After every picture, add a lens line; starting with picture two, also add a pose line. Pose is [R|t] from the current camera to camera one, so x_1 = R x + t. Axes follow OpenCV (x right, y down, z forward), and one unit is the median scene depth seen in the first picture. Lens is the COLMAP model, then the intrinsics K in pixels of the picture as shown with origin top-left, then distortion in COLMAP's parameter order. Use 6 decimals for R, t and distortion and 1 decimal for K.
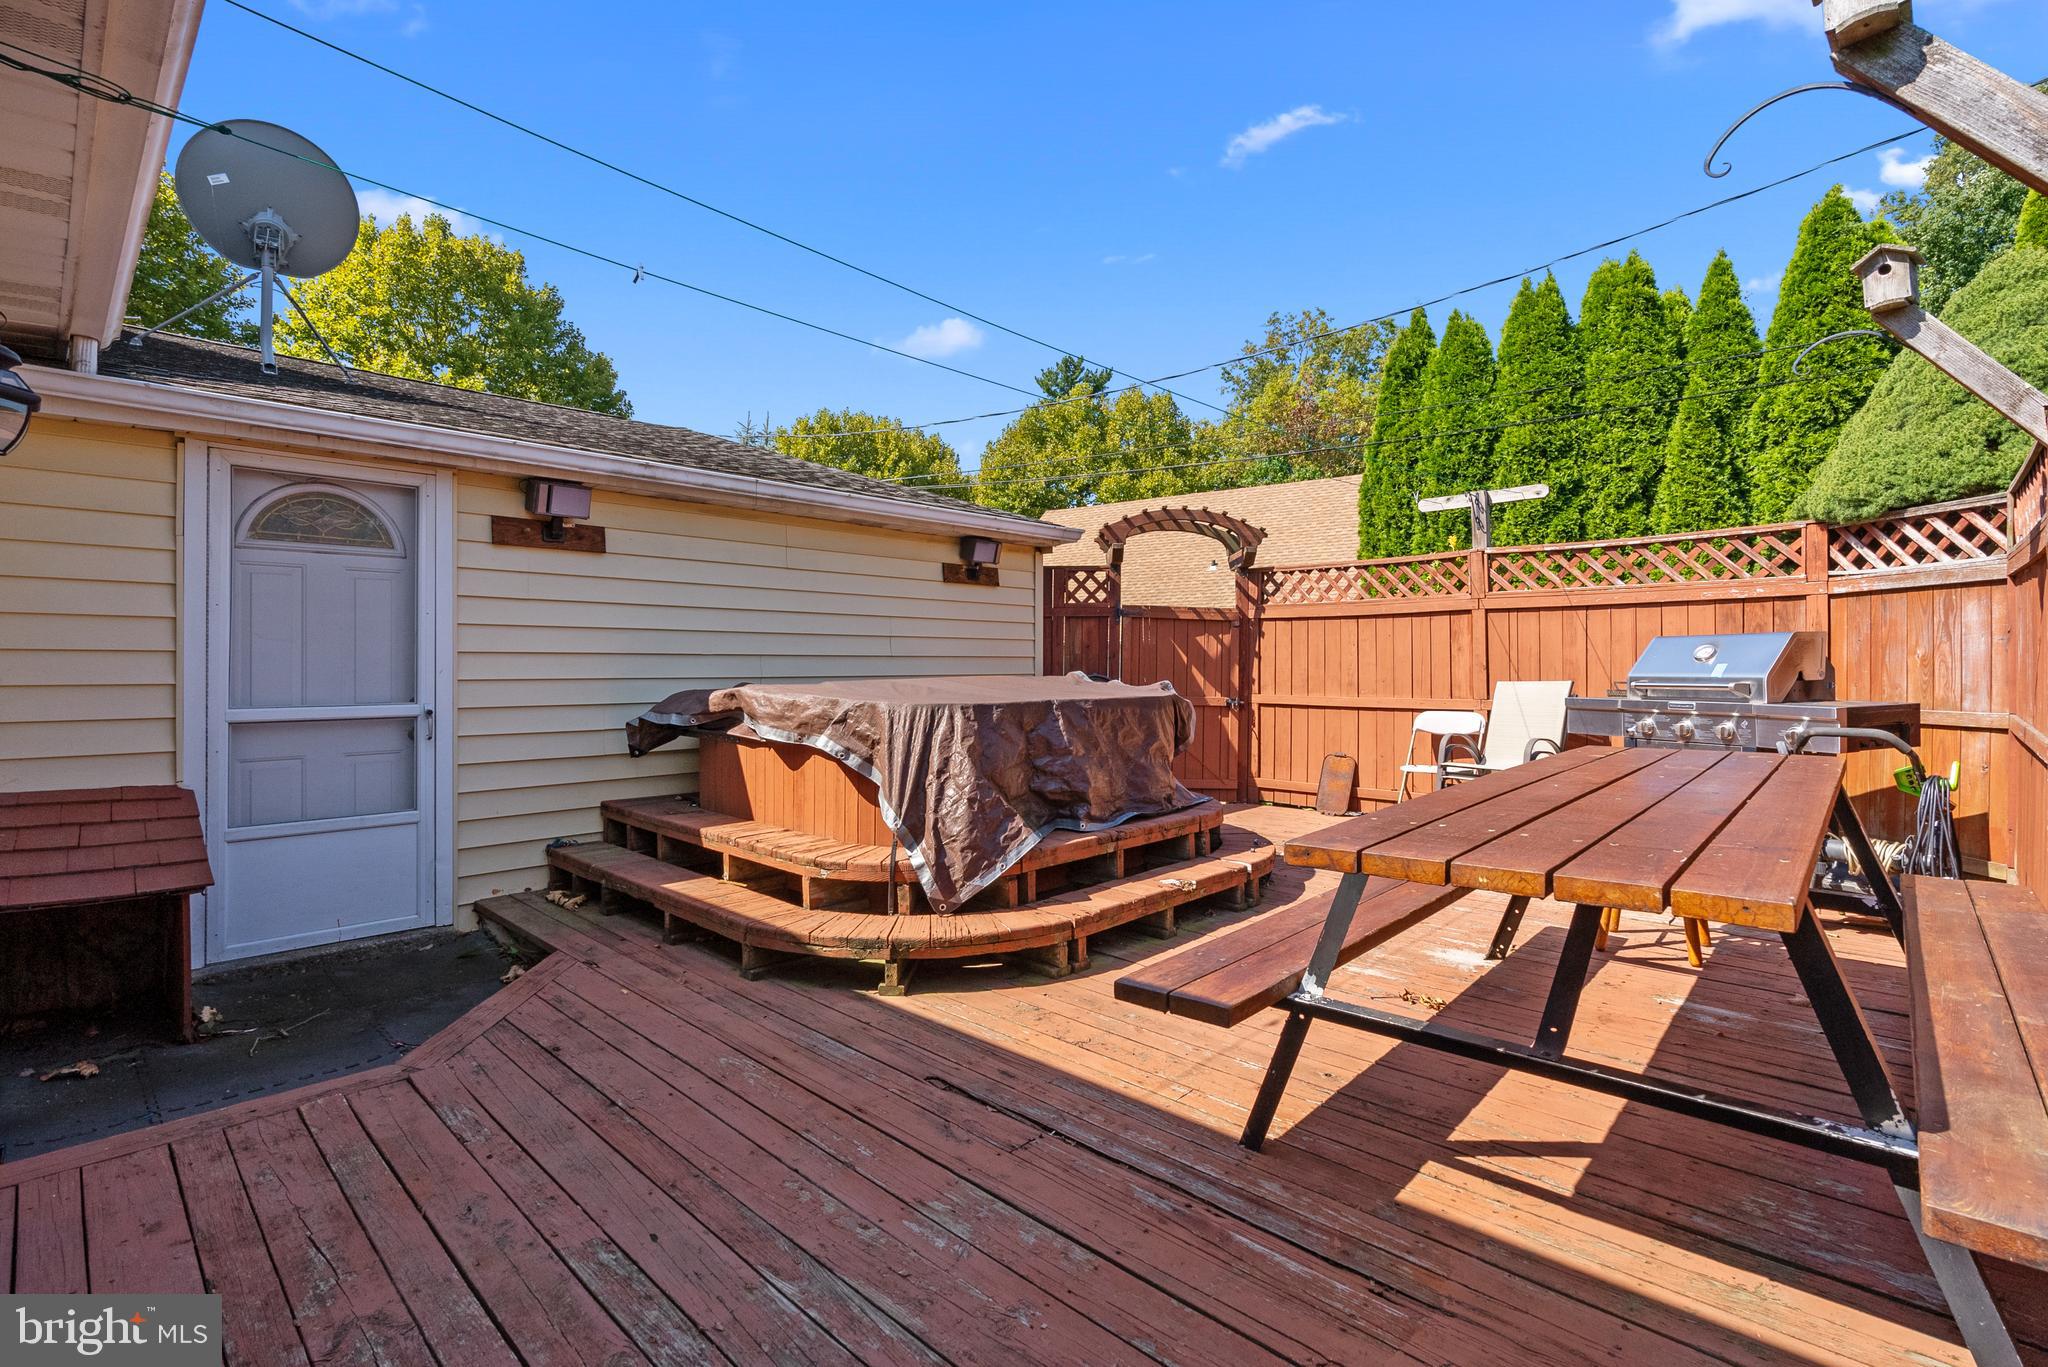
lens RADIAL K [[946.1, 0, 1024.0], [0, 946.1, 683.5], [0, 0, 1]] dist [-0.000861, 0.000040]
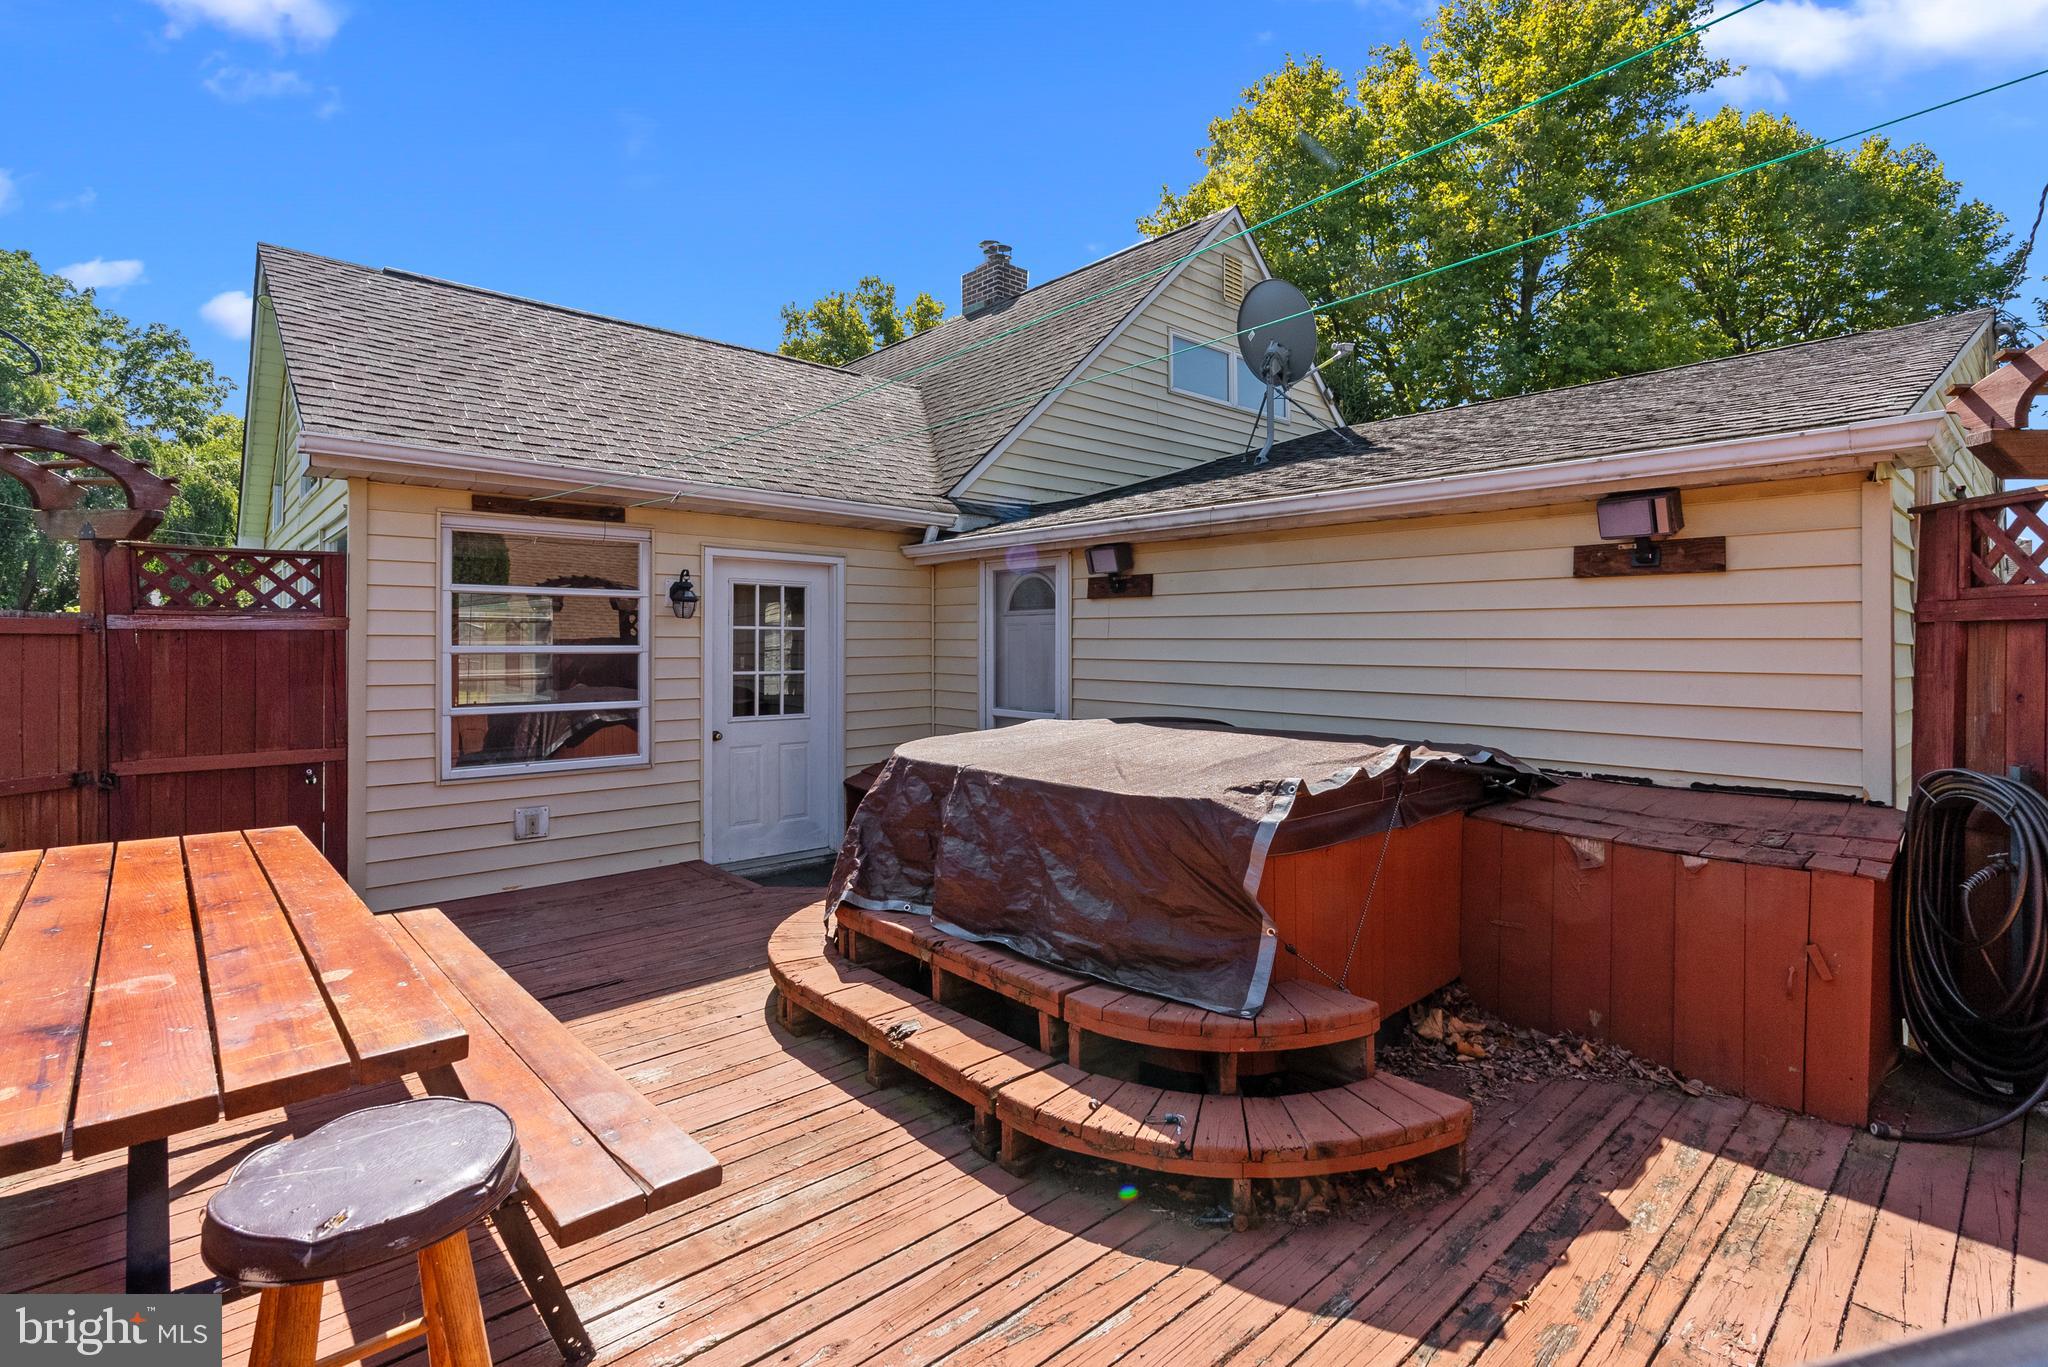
lens RADIAL K [[946.1, 0, 1024.0], [0, 946.1, 683.5], [0, 0, 1]] dist [-0.000861, 0.000040]
pose [[-0.081272, 0.042580, -0.995782, 0.542680], [-0.020599, 0.998802, 0.044390, -0.059895], [0.996479, 0.024120, -0.080298, 0.703823]]
